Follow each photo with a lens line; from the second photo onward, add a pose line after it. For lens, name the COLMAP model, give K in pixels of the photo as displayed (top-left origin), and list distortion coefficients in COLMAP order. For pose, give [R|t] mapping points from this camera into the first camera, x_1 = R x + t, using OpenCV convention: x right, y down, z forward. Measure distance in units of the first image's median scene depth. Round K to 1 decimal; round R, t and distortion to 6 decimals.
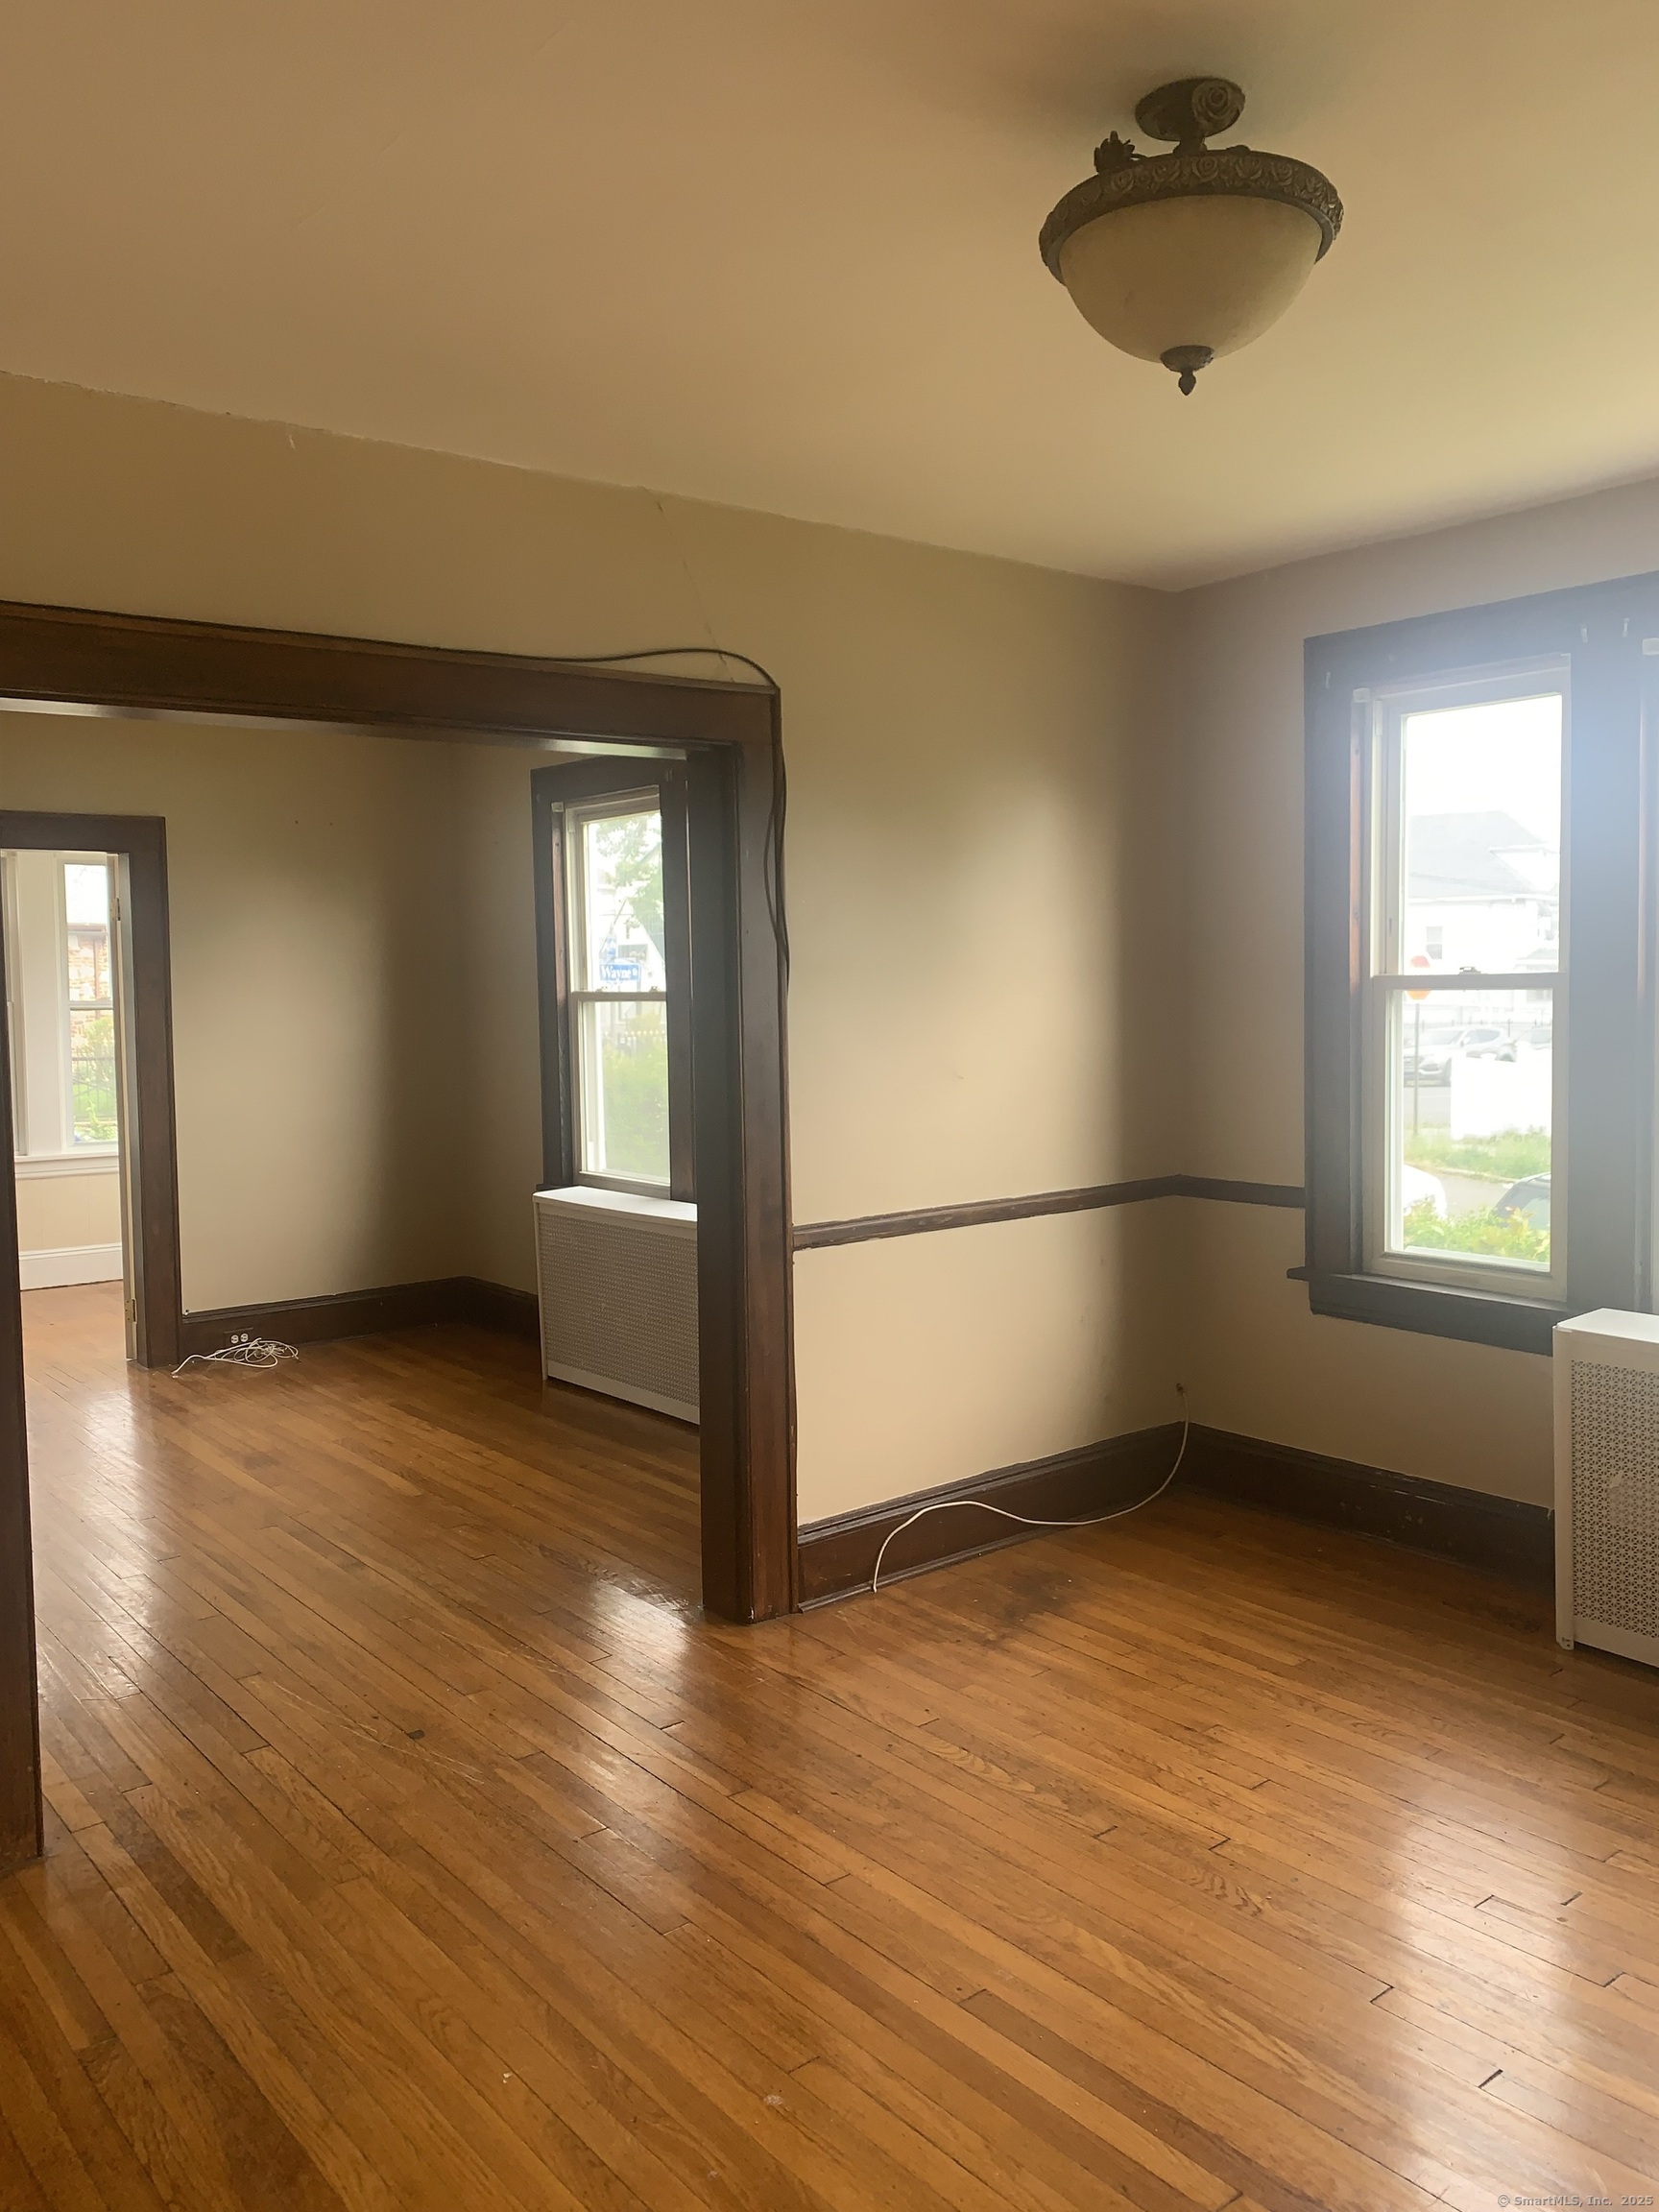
lens RADIAL K [[1709.7, 0, 808.6], [0, 1709.7, 1094.9], [0, 0, 1]] dist [-0.002230, -0.001665]
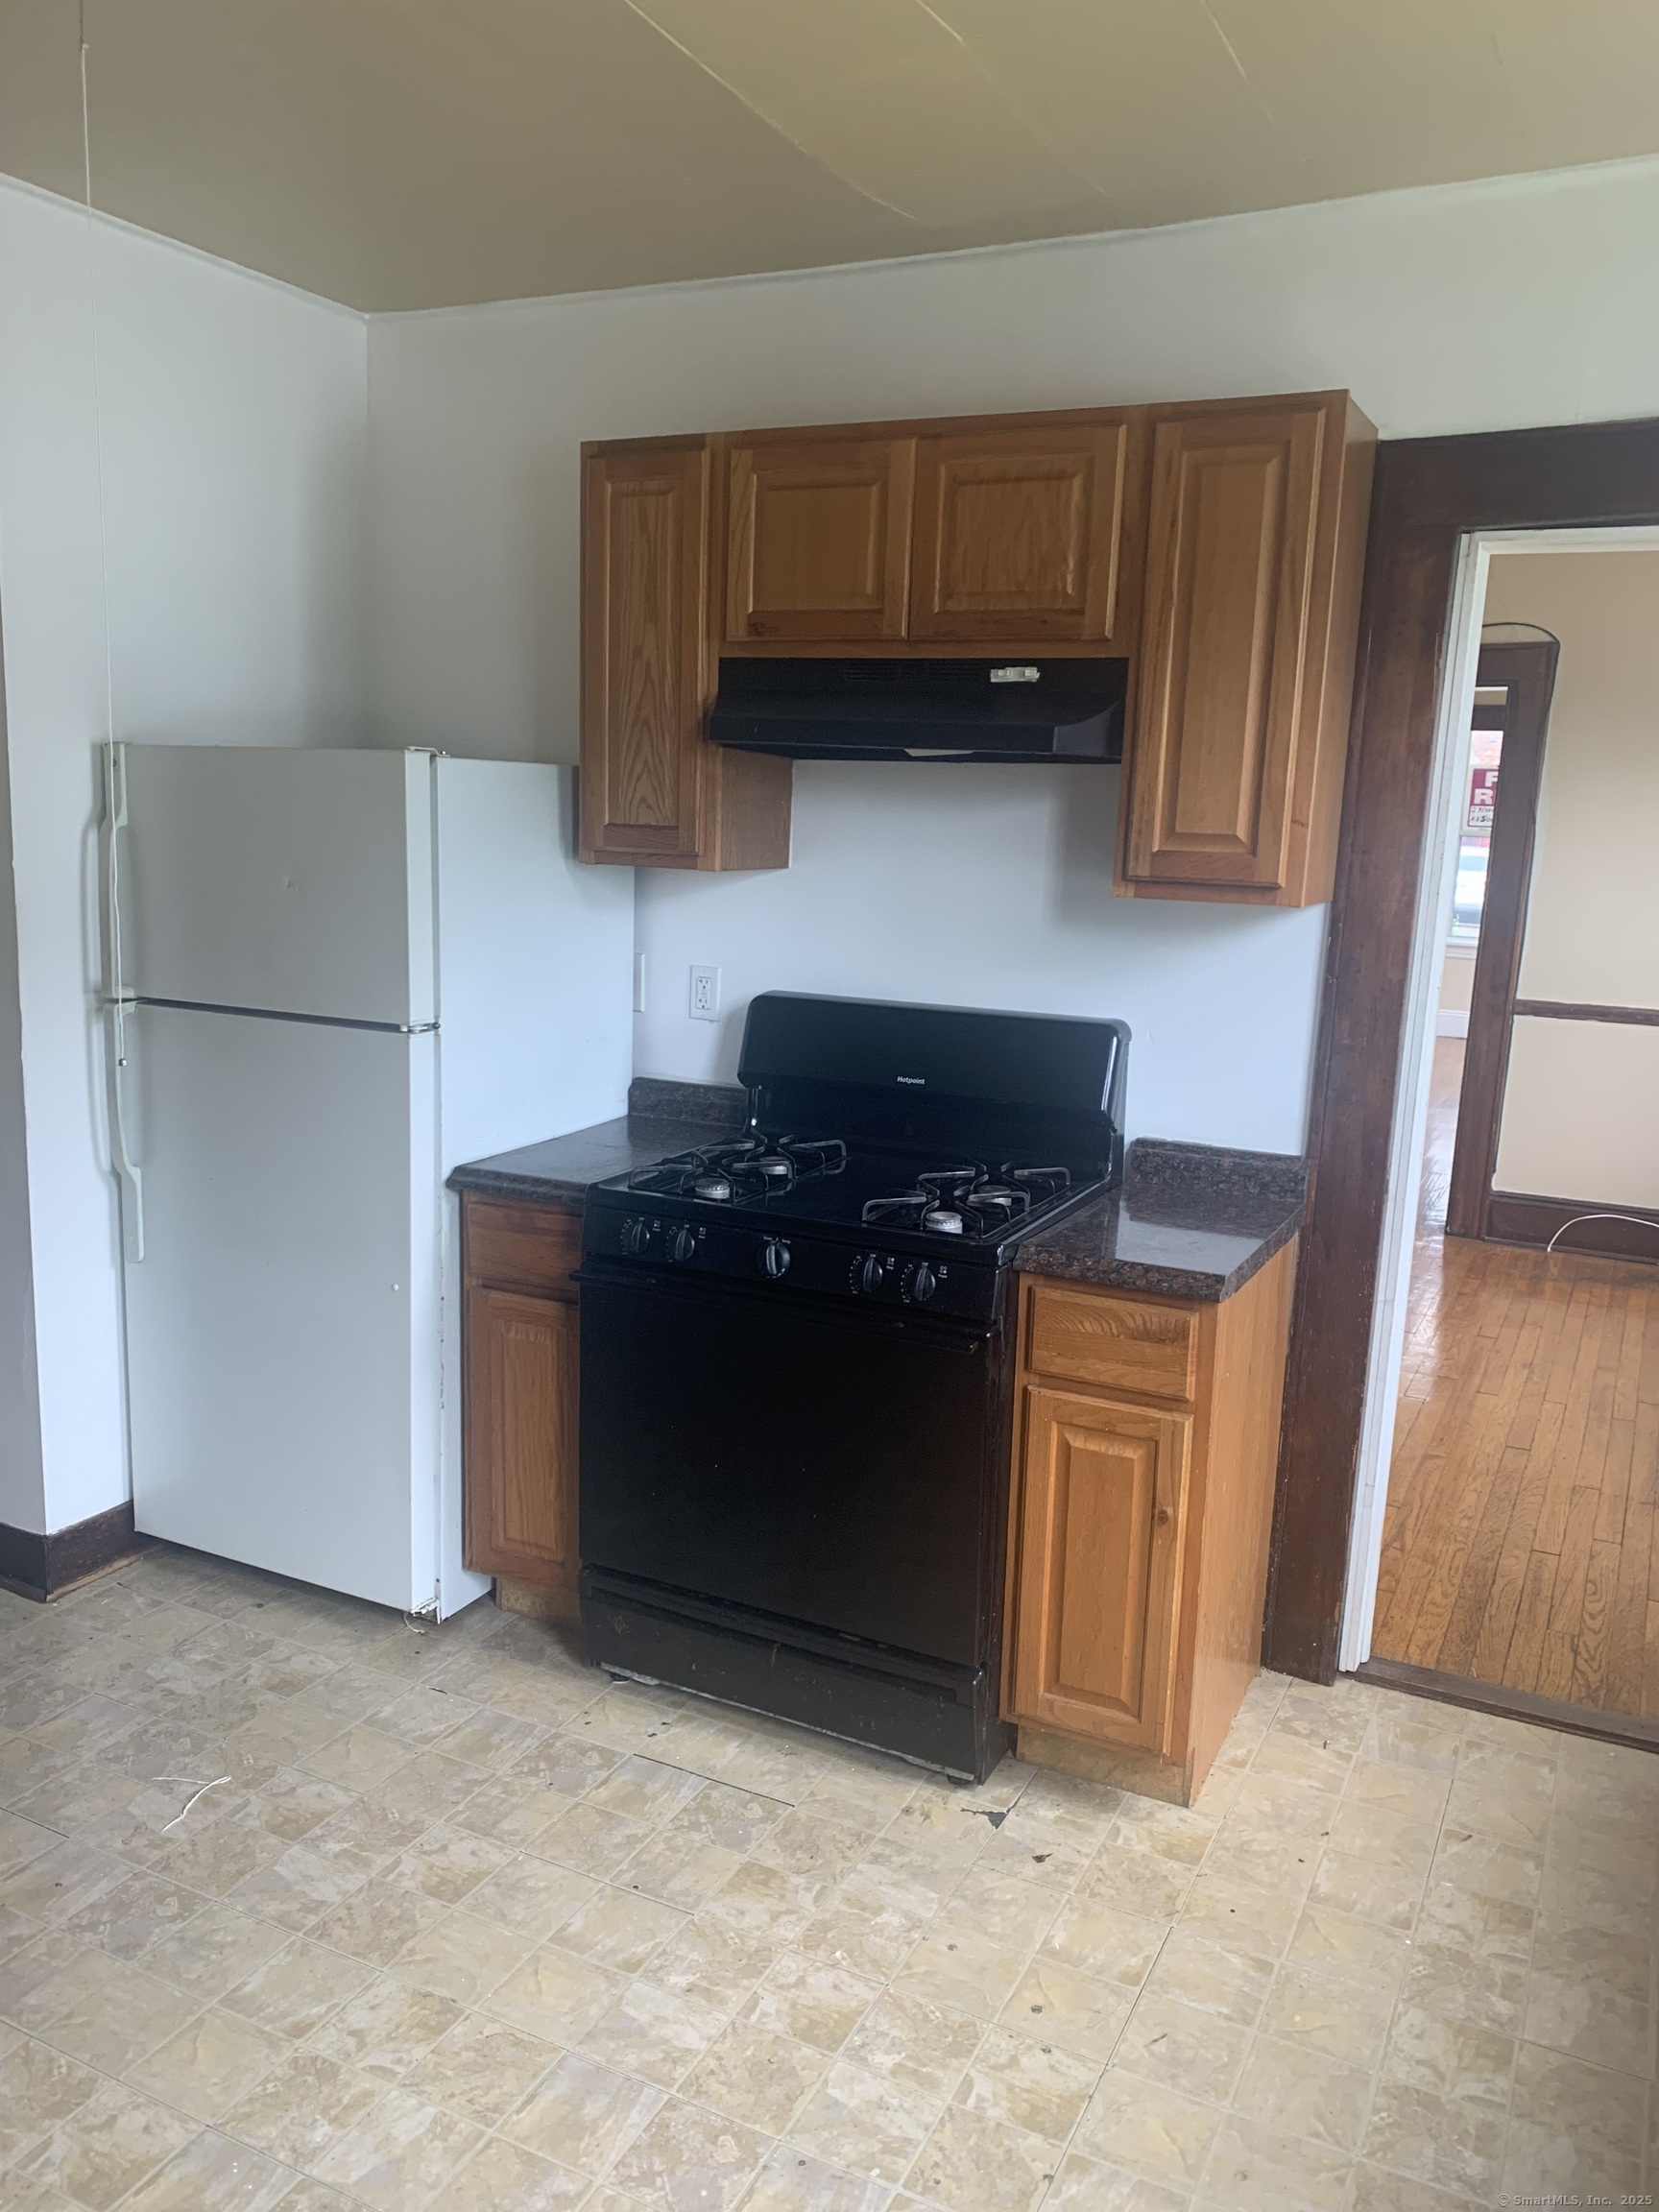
lens RADIAL K [[1709.7, 0, 808.6], [0, 1709.7, 1094.9], [0, 0, 1]] dist [-0.002230, -0.001665]
pose [[0.416792, 0.190043, -0.888914, 1.132630], [-0.109349, 0.981282, 0.158519, -0.009727], [0.902401, 0.031133, 0.429772, -0.239188]]
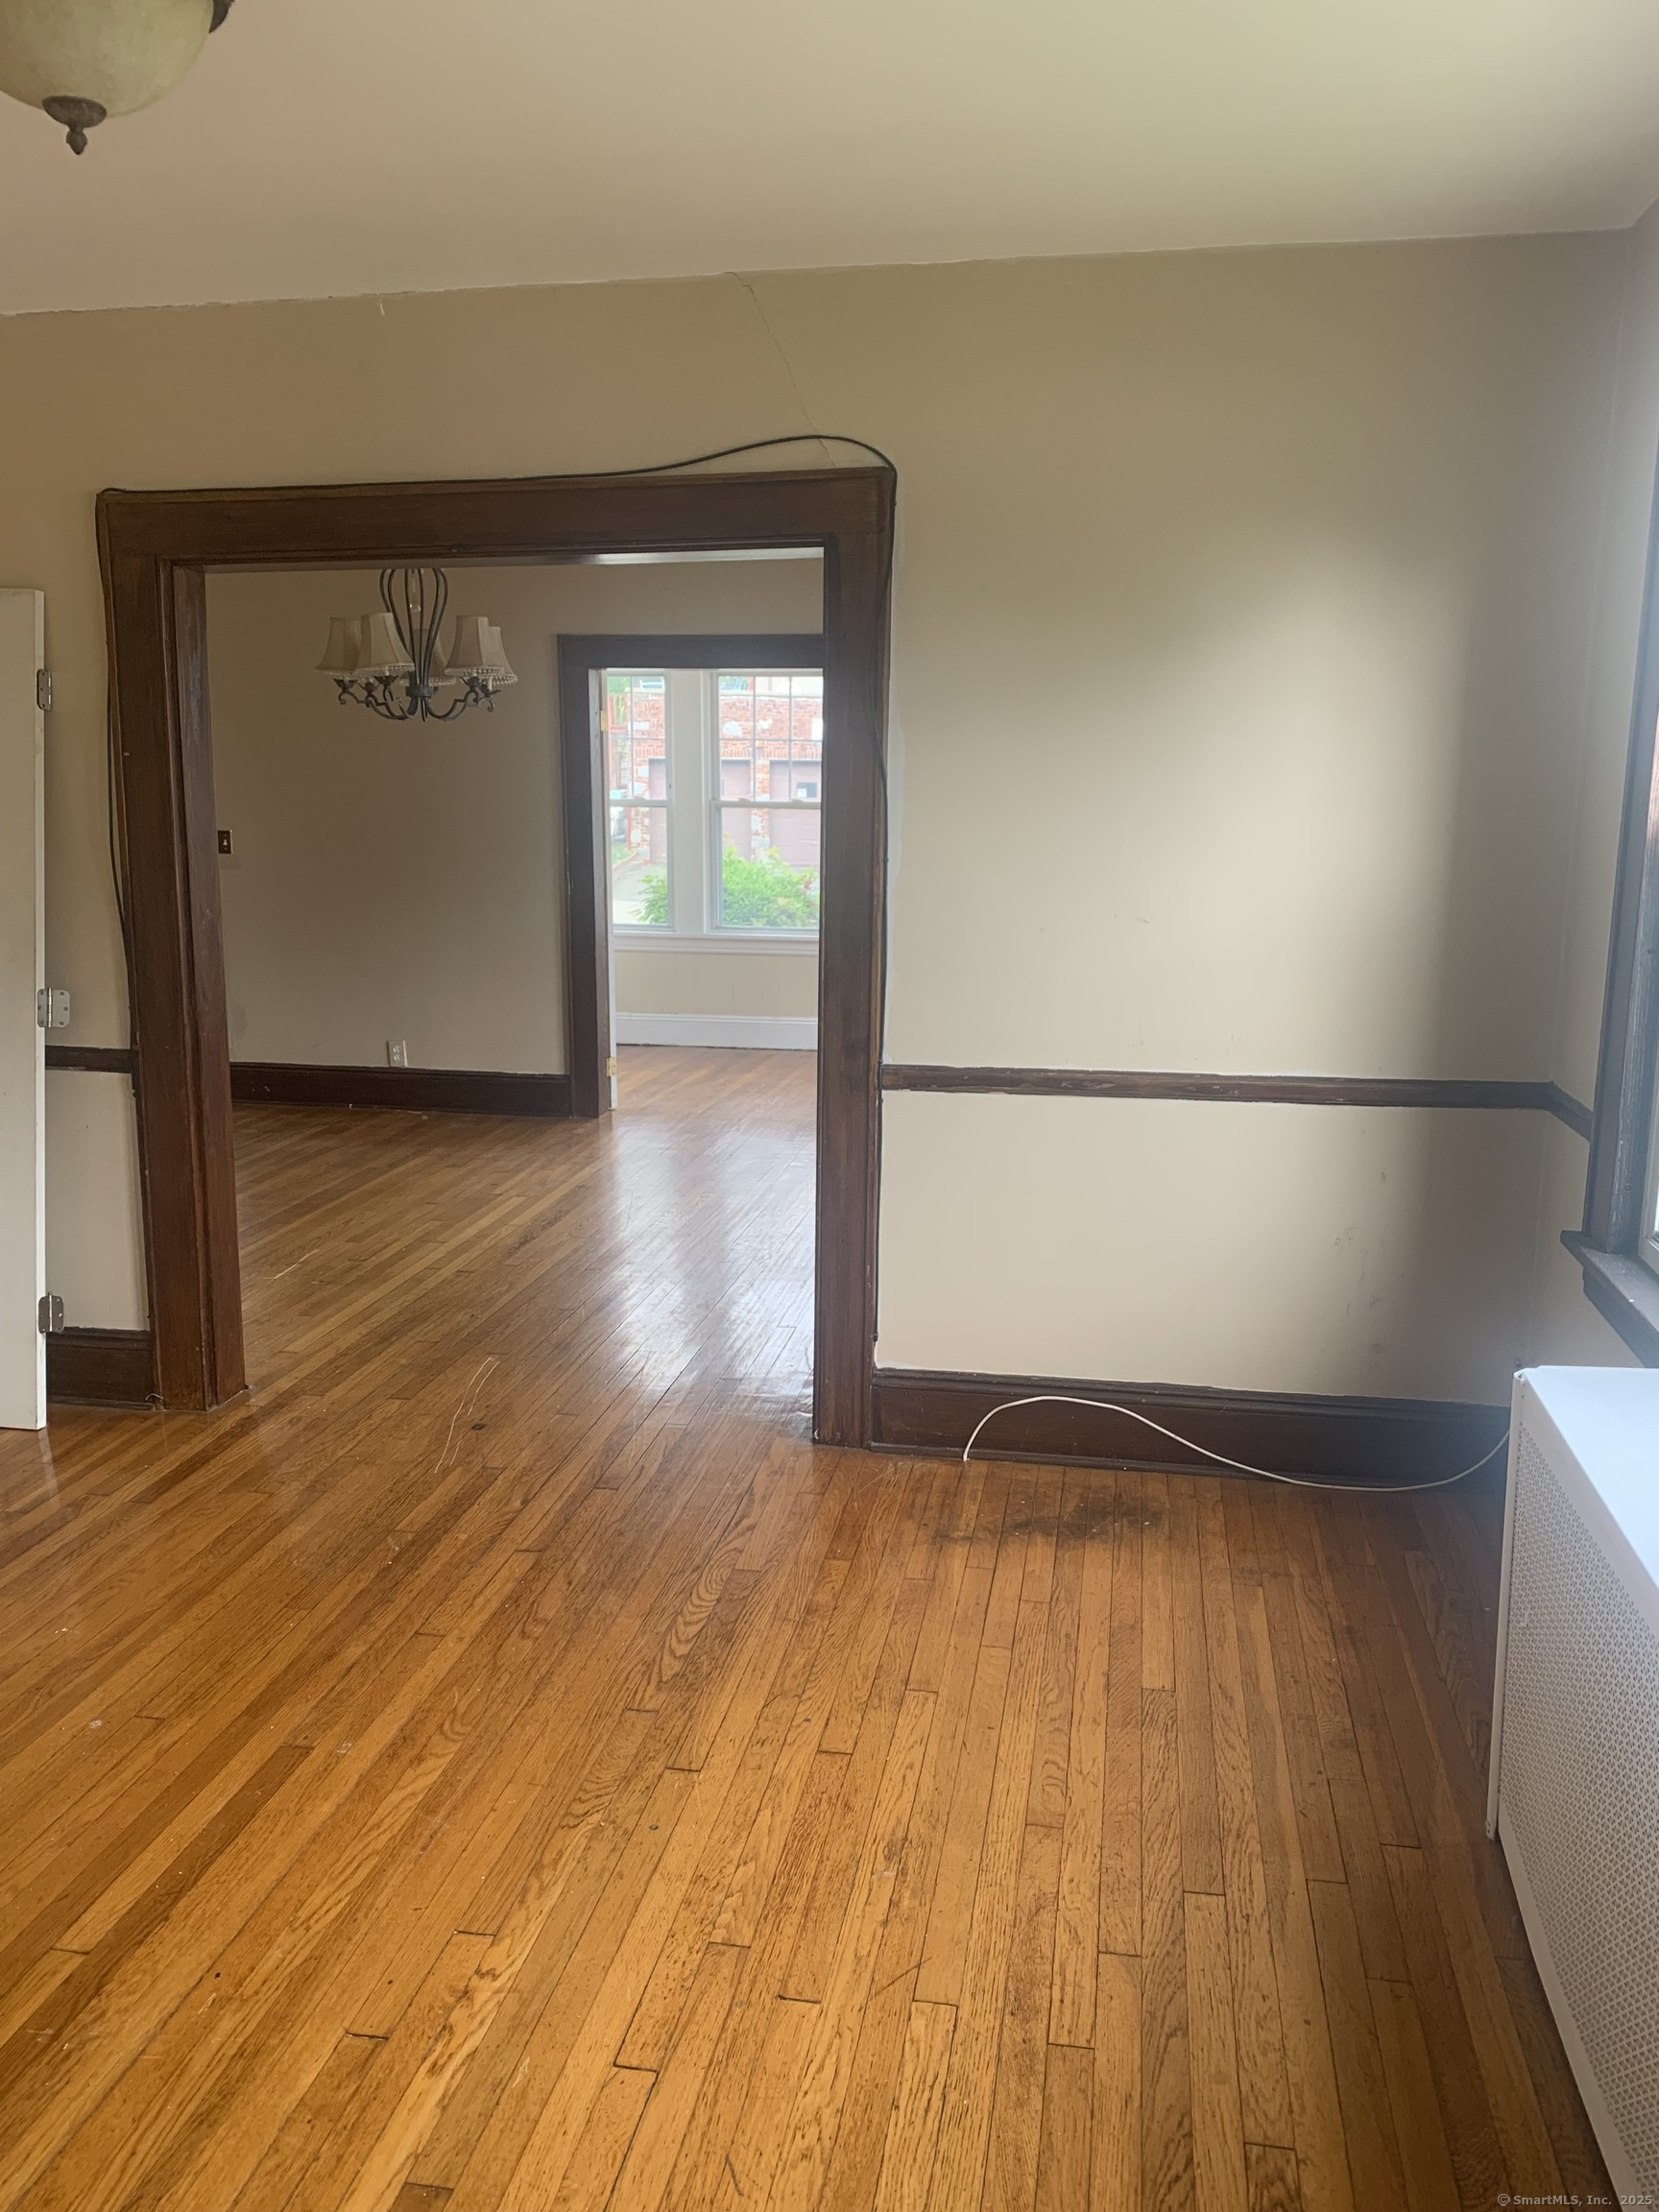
lens RADIAL K [[1677.5, 0, 829.5], [0, 1677.5, 1106.0], [0, 0, 1]] dist [0.034964, -0.070551]
pose [[0.662165, 0.154868, -0.733180, 0.670606], [-0.069161, 0.986866, 0.145990, -0.031244], [0.746159, -0.045962, 0.664179, 0.365244]]
